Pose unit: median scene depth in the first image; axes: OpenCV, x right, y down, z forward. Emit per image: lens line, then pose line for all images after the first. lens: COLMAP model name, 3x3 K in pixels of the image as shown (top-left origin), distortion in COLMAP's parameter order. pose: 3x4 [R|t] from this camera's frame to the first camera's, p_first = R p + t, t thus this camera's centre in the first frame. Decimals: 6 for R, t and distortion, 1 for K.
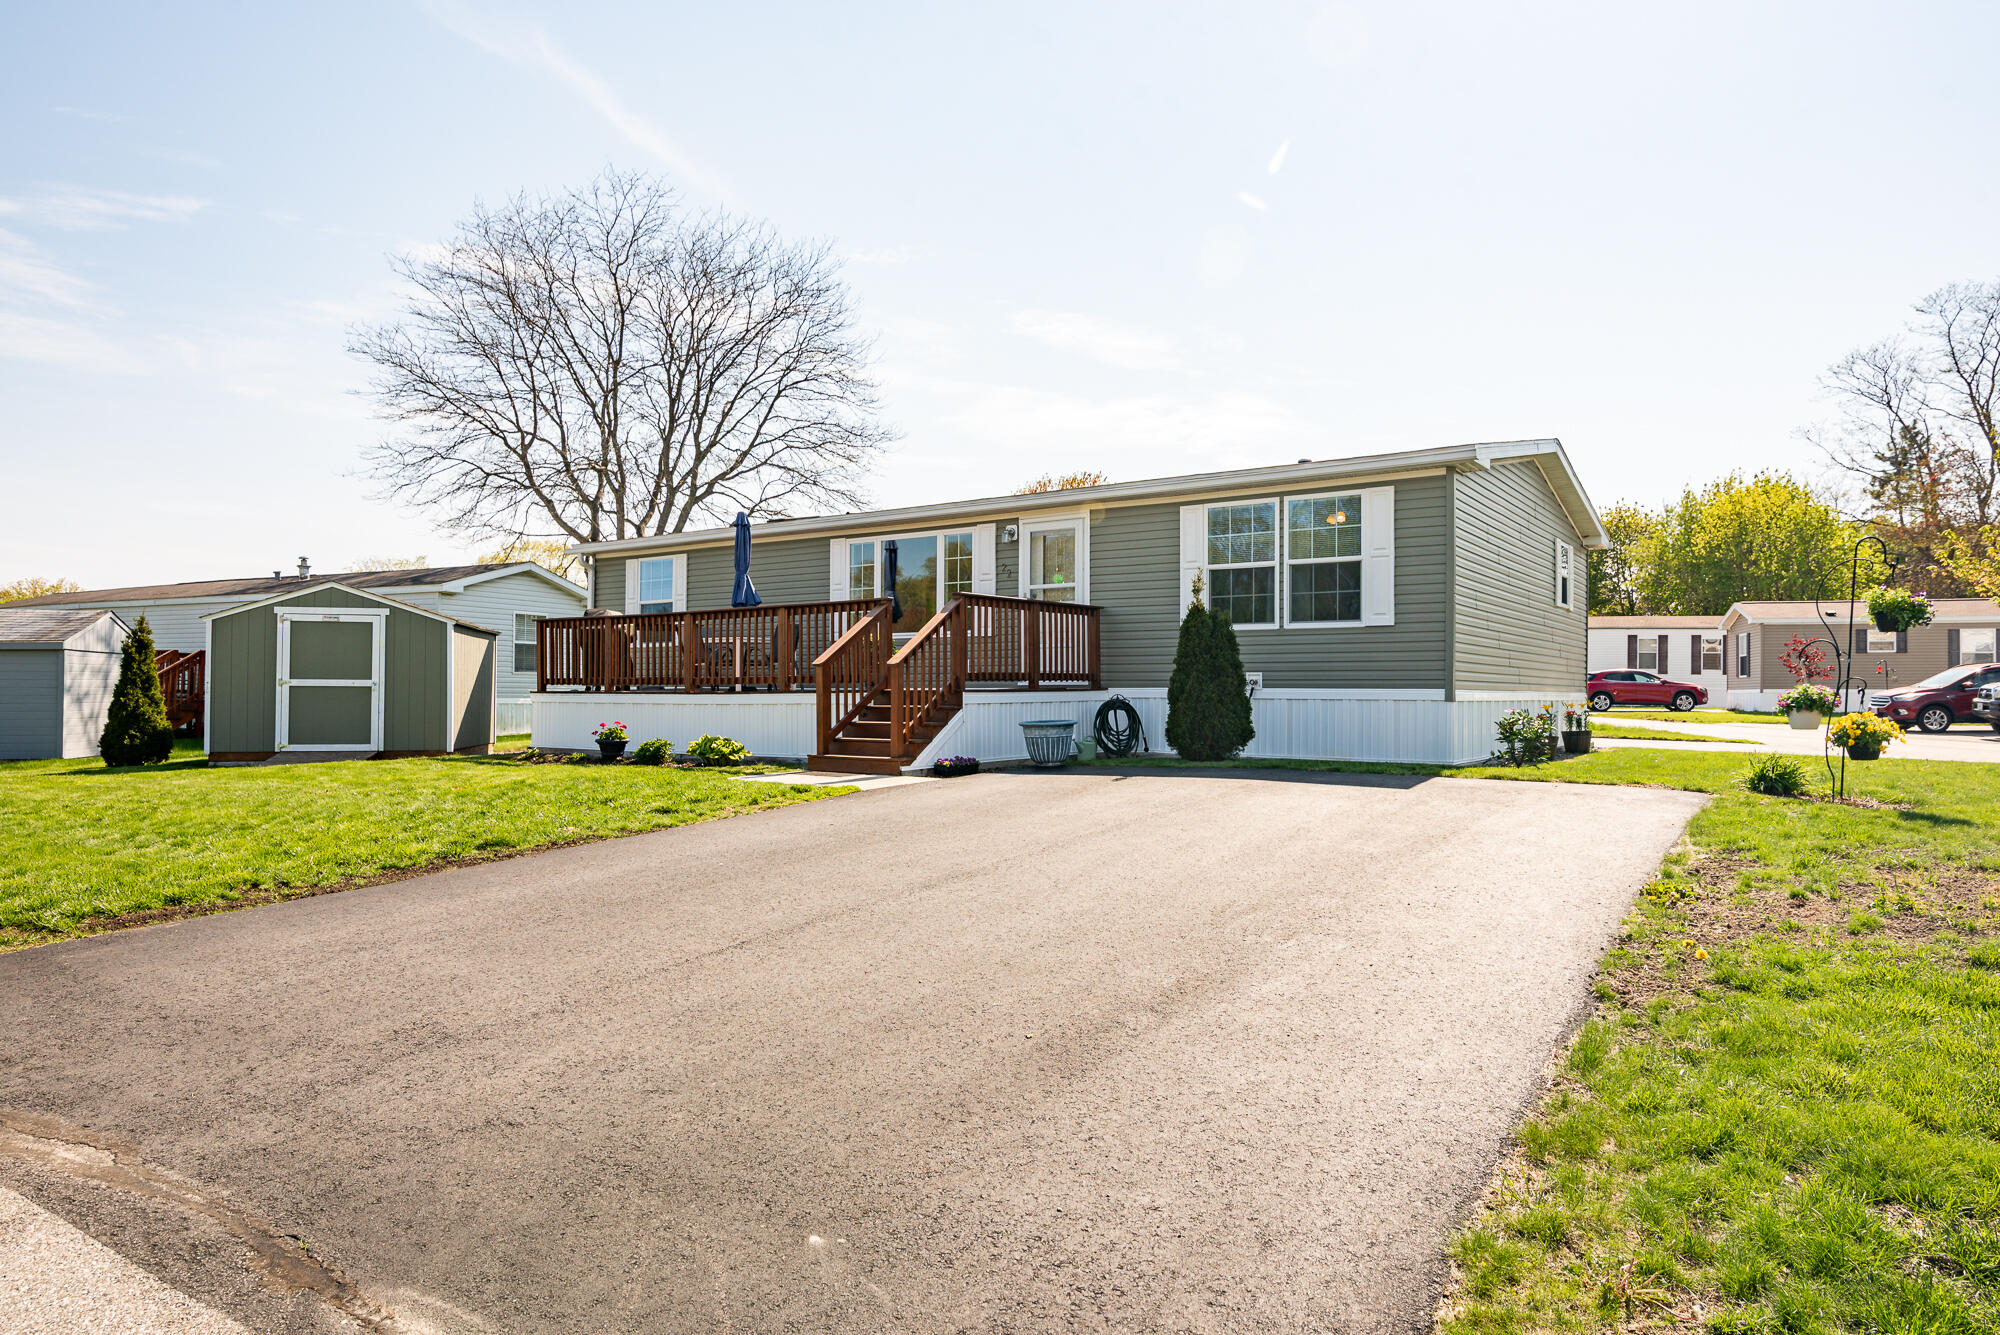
lens RADIAL K [[1201.0, 0, 1000.0], [0, 1201.0, 667.5], [0, 0, 1]] dist [-0.004315, -0.000799]
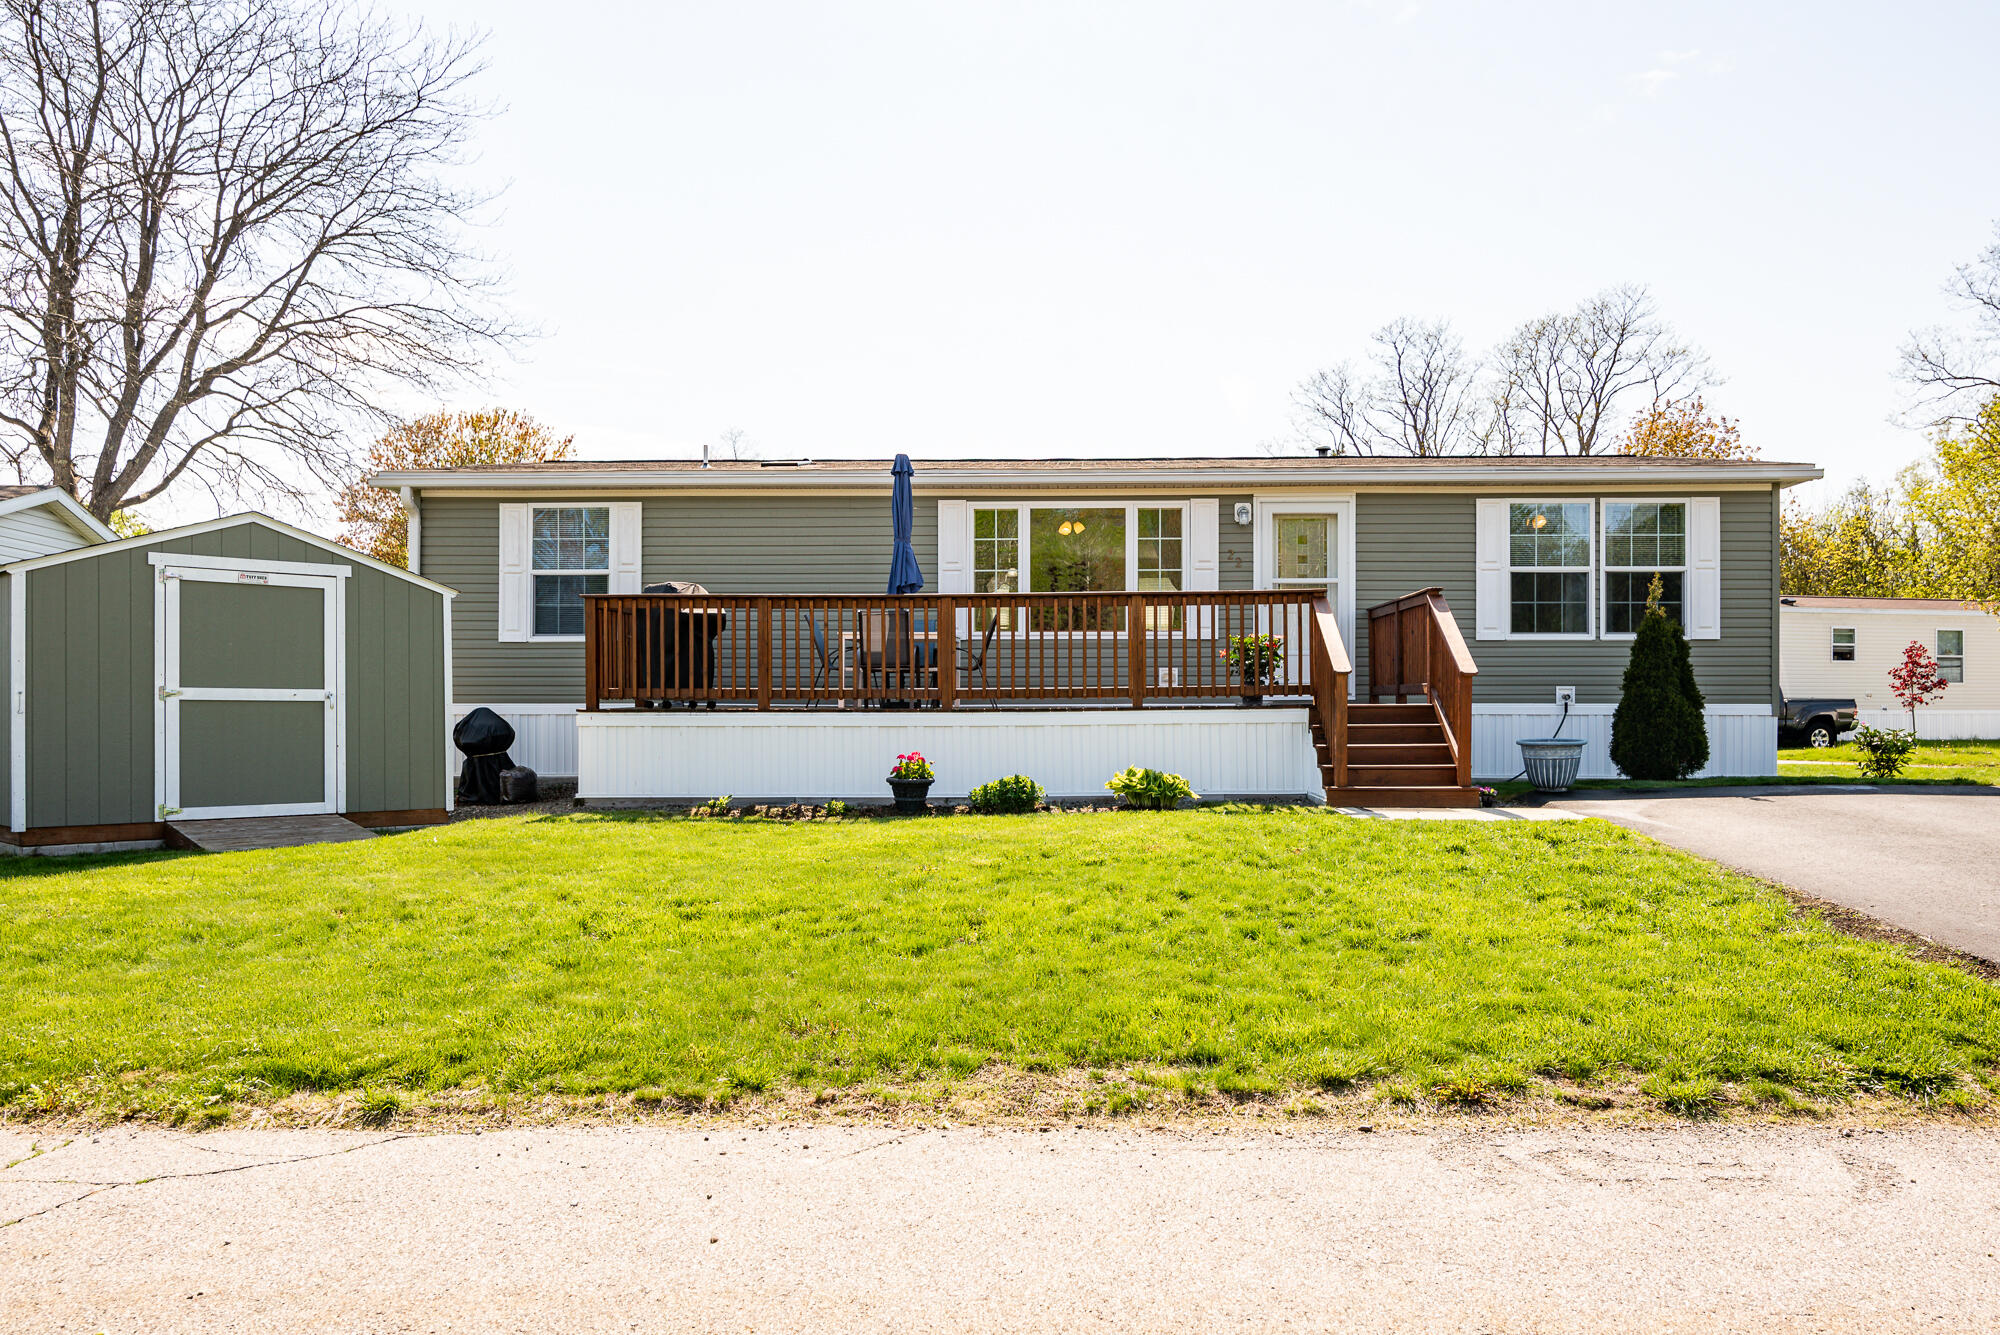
lens RADIAL K [[1521.3, 0, 998.8], [0, 1521.3, 719.6], [0, 0, 1]] dist [0.003180, 0.001317]
pose [[0.834366, -0.005624, 0.551182, -0.684962], [-0.008803, 0.999684, 0.023526, 0.005064], [-0.551140, -0.024482, 0.834053, 0.226506]]
